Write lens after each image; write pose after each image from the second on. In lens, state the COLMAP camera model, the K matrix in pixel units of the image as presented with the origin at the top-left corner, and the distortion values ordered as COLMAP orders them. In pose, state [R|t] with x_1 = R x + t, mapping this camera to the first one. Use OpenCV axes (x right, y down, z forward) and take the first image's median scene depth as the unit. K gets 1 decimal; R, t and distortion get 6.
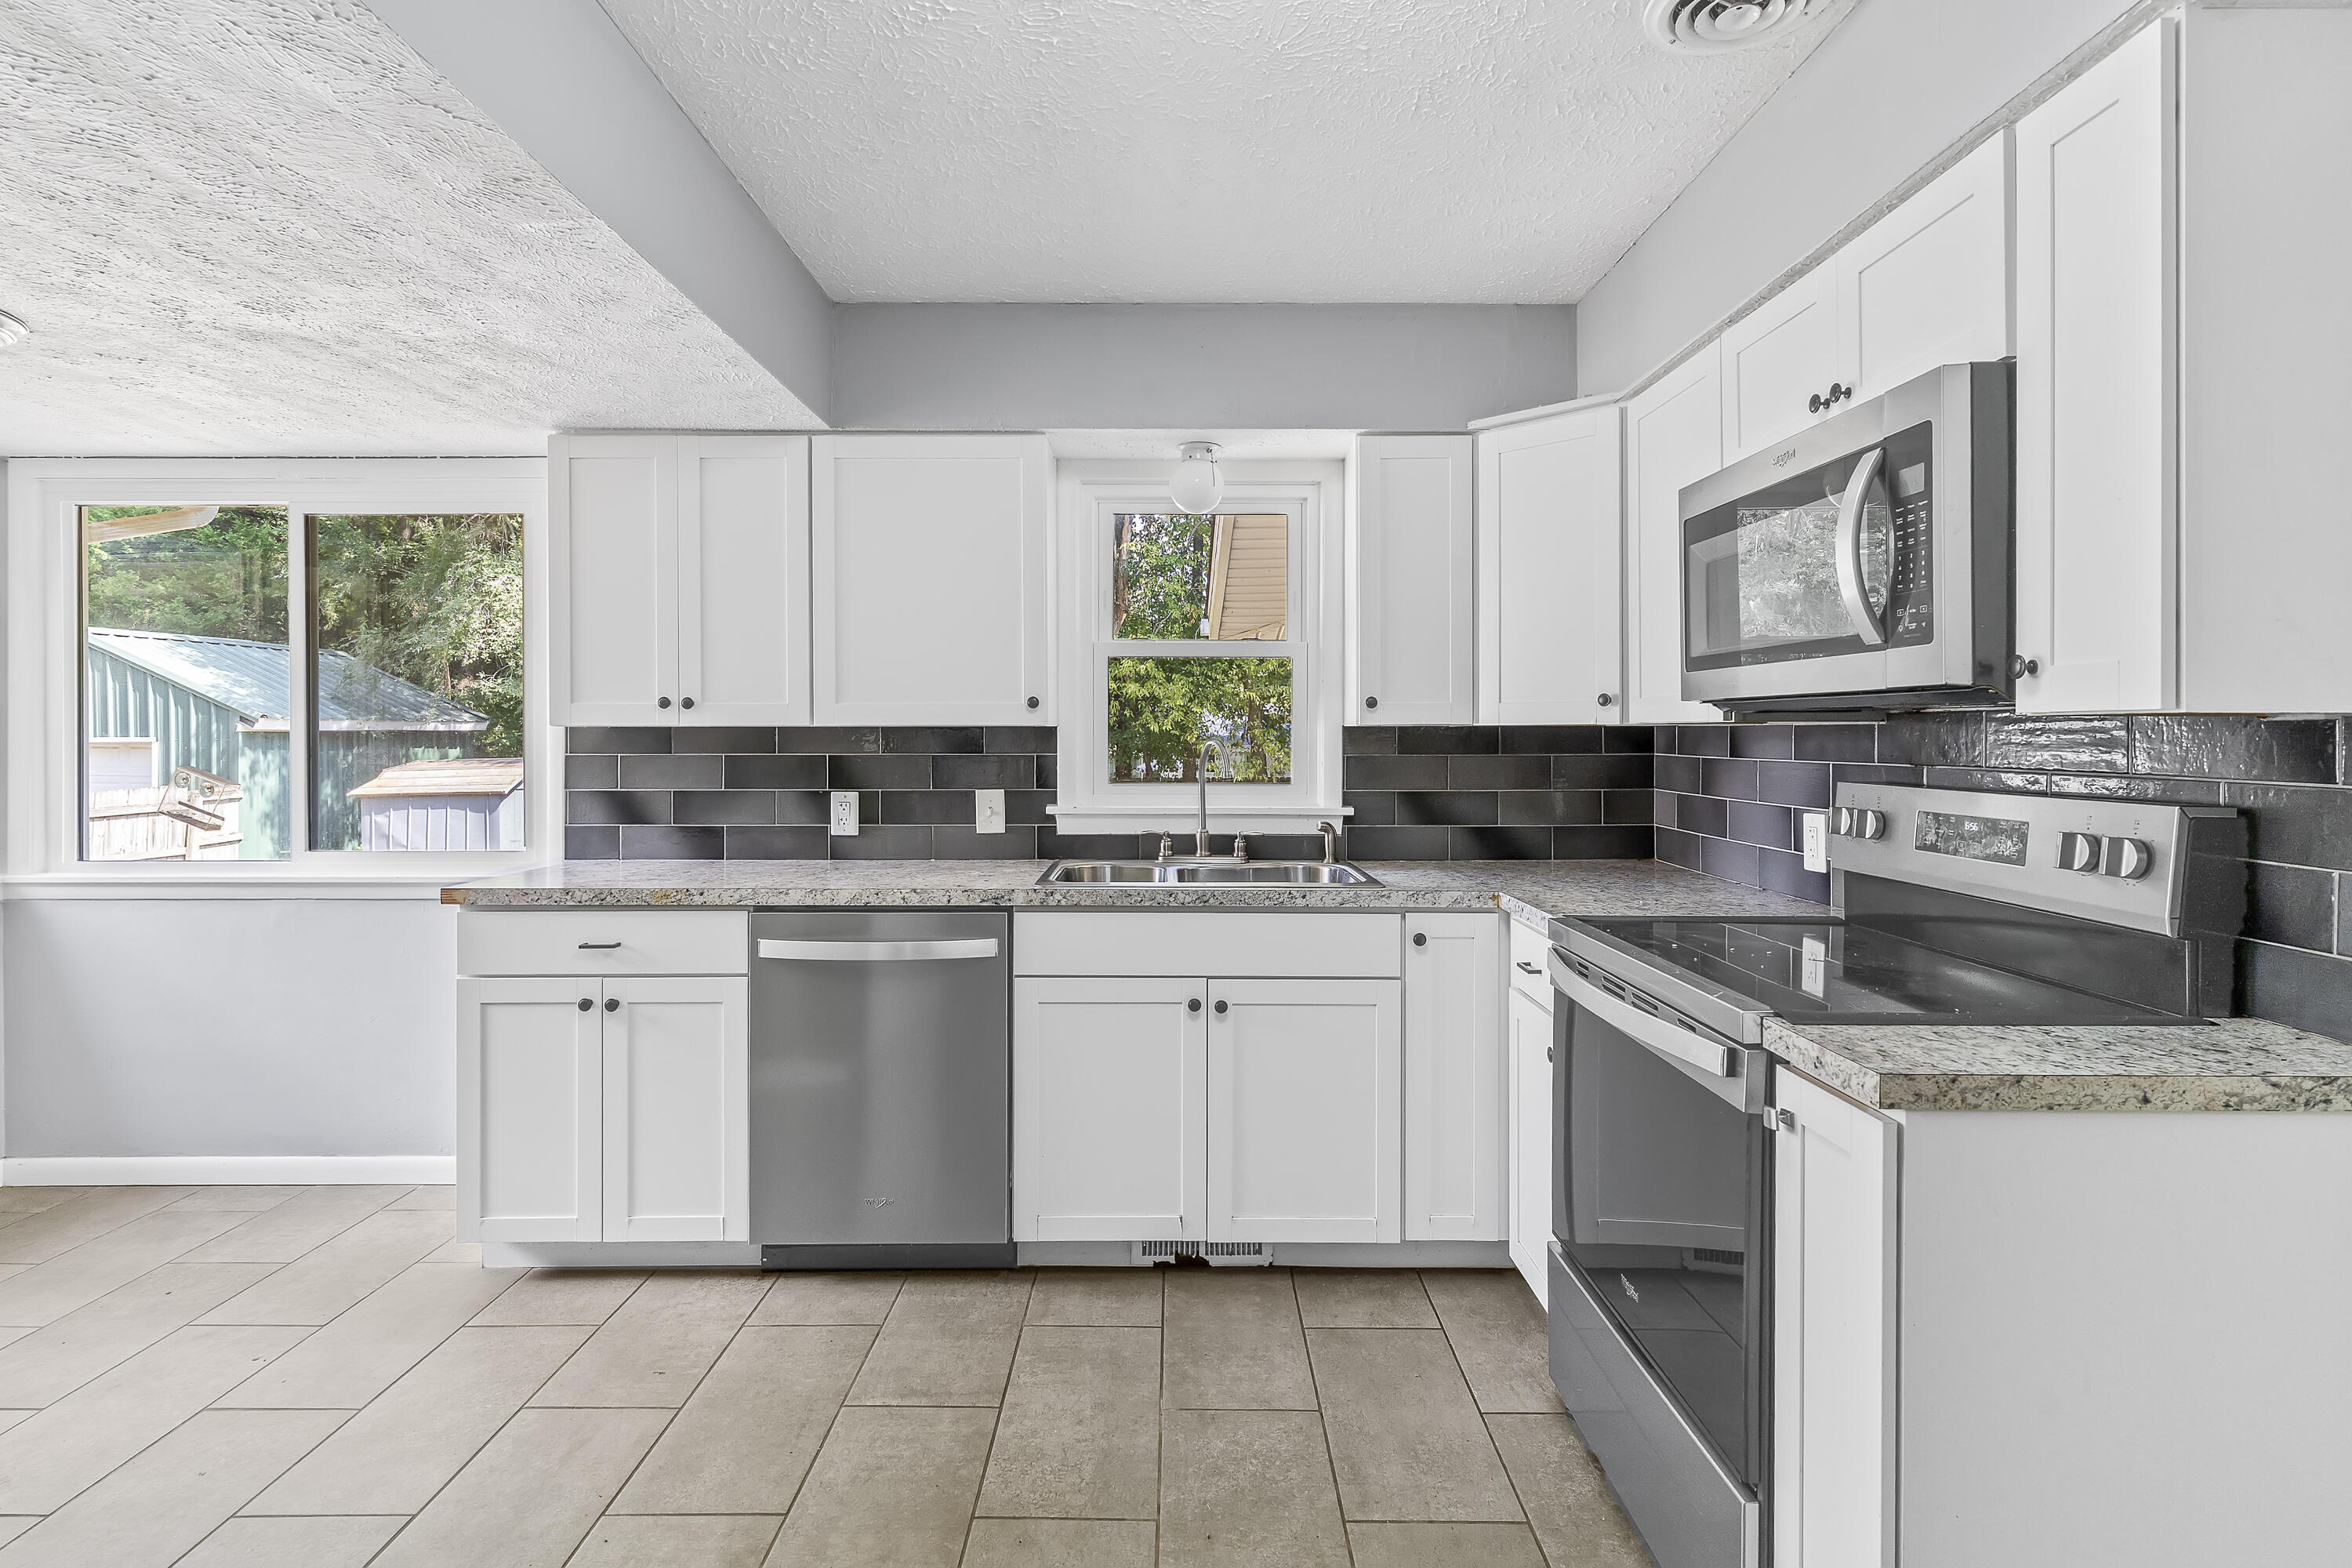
lens RADIAL K [[1147.8, 0, 1176.0], [0, 1147.8, 730.9], [0, 0, 1]] dist [0.001641, -0.000990]
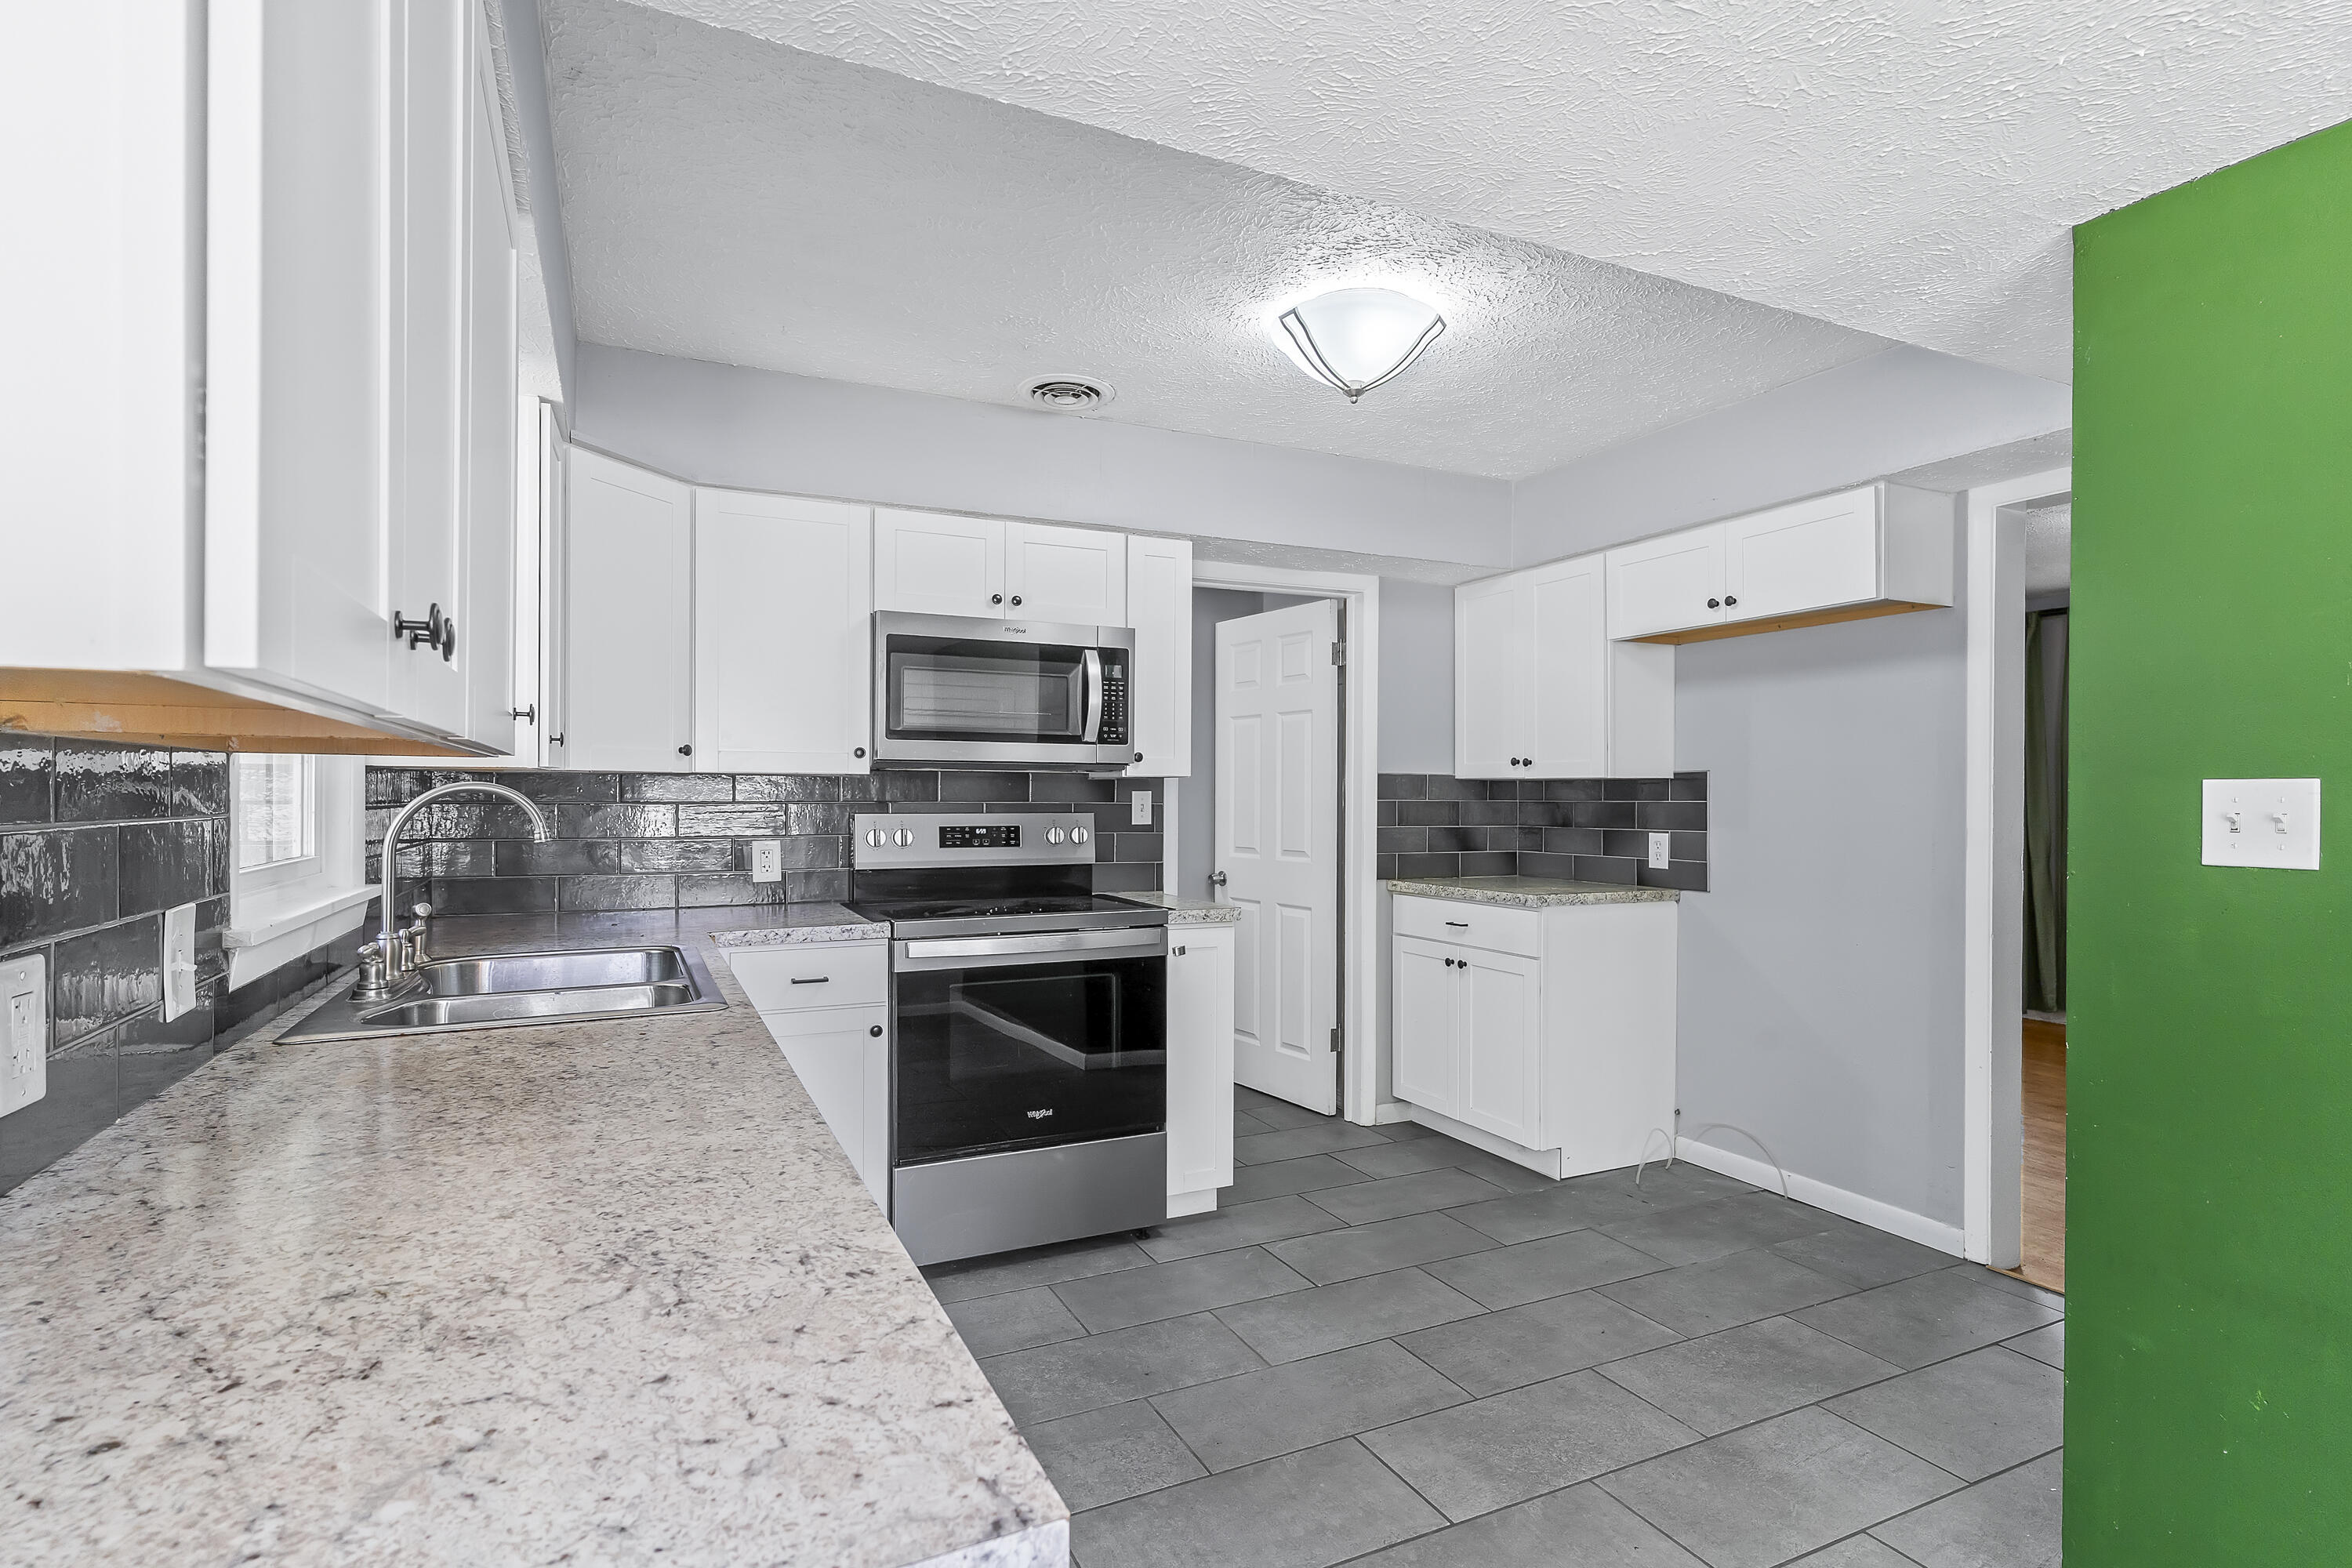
lens RADIAL K [[1147.8, 0, 1140.0], [0, 1147.8, 795.1], [0, 0, 1]] dist [0.001641, -0.000990]
pose [[-0.407197, -0.001875, 0.913338, -0.738877], [-0.003466, 0.999994, 0.000507, 0.012877], [-0.913334, -0.002960, -0.407201, 0.960662]]
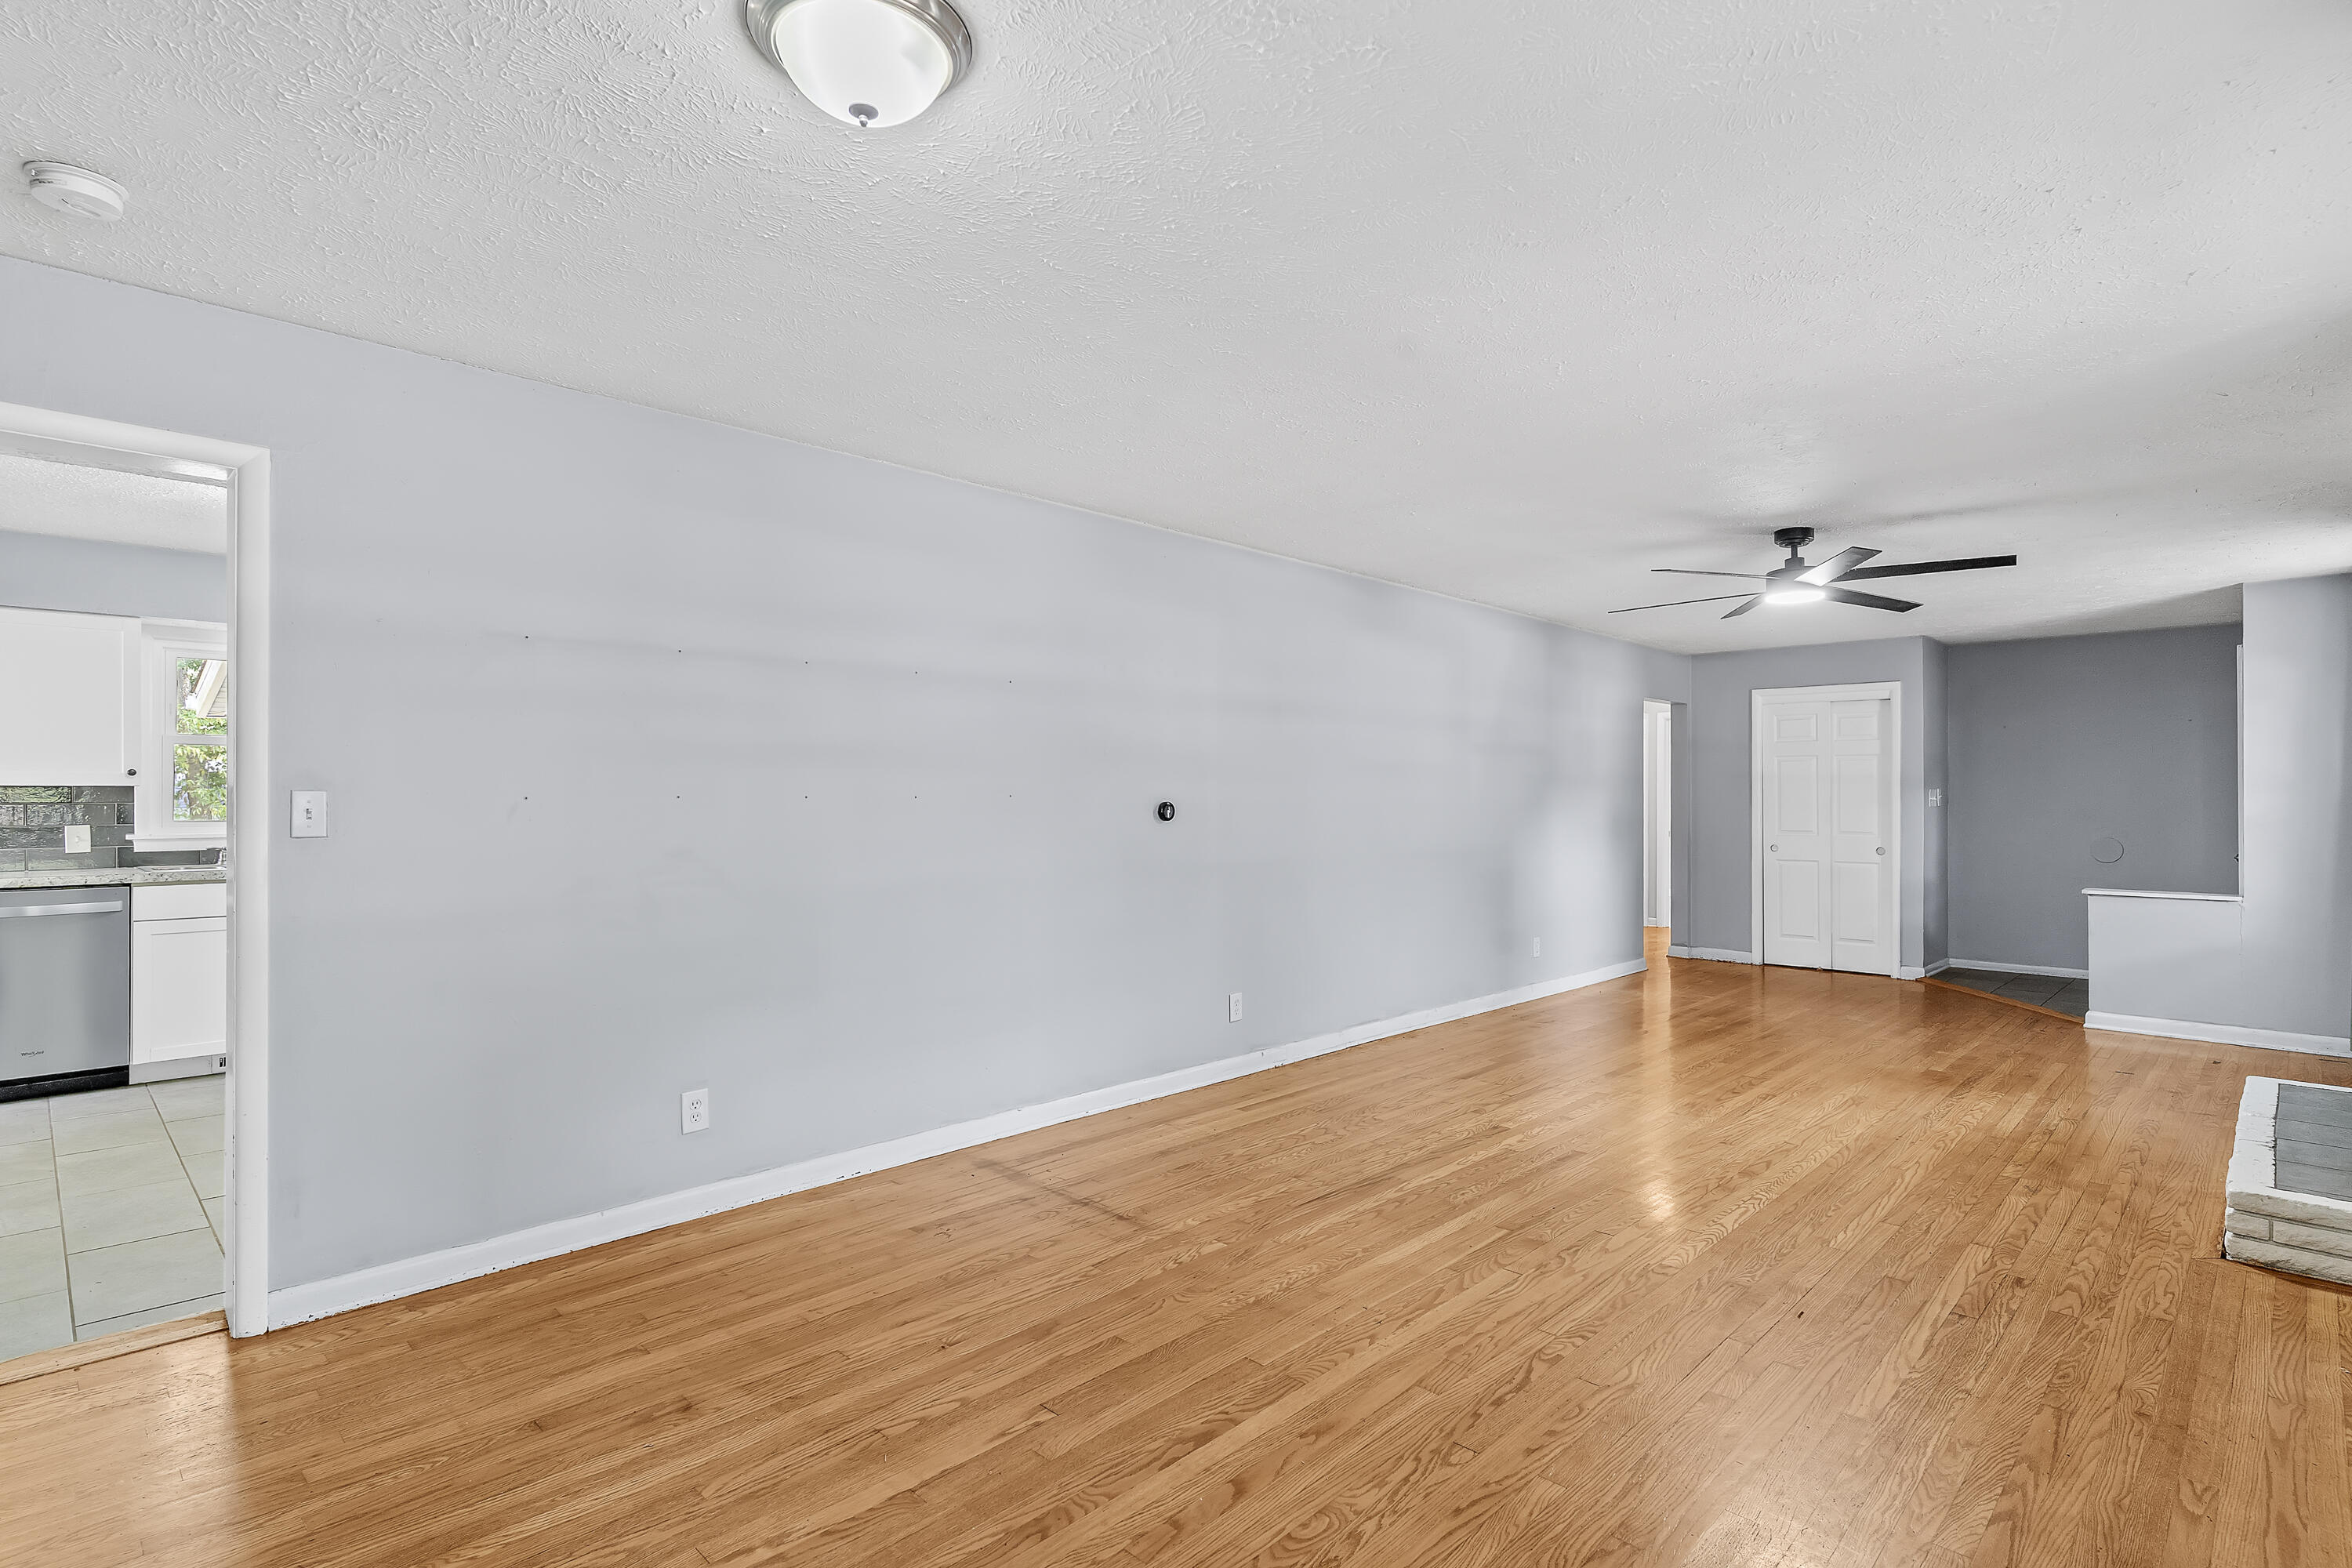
lens RADIAL K [[1147.8, 0, 1179.8], [0, 1147.8, 779.7], [0, 0, 1]] dist [0.001641, -0.000990]
pose [[0.701012, 0.015197, 0.712987, -0.254430], [-0.006724, 0.999869, -0.014701, 0.000523], [-0.713118, 0.005511, 0.701023, -1.375543]]
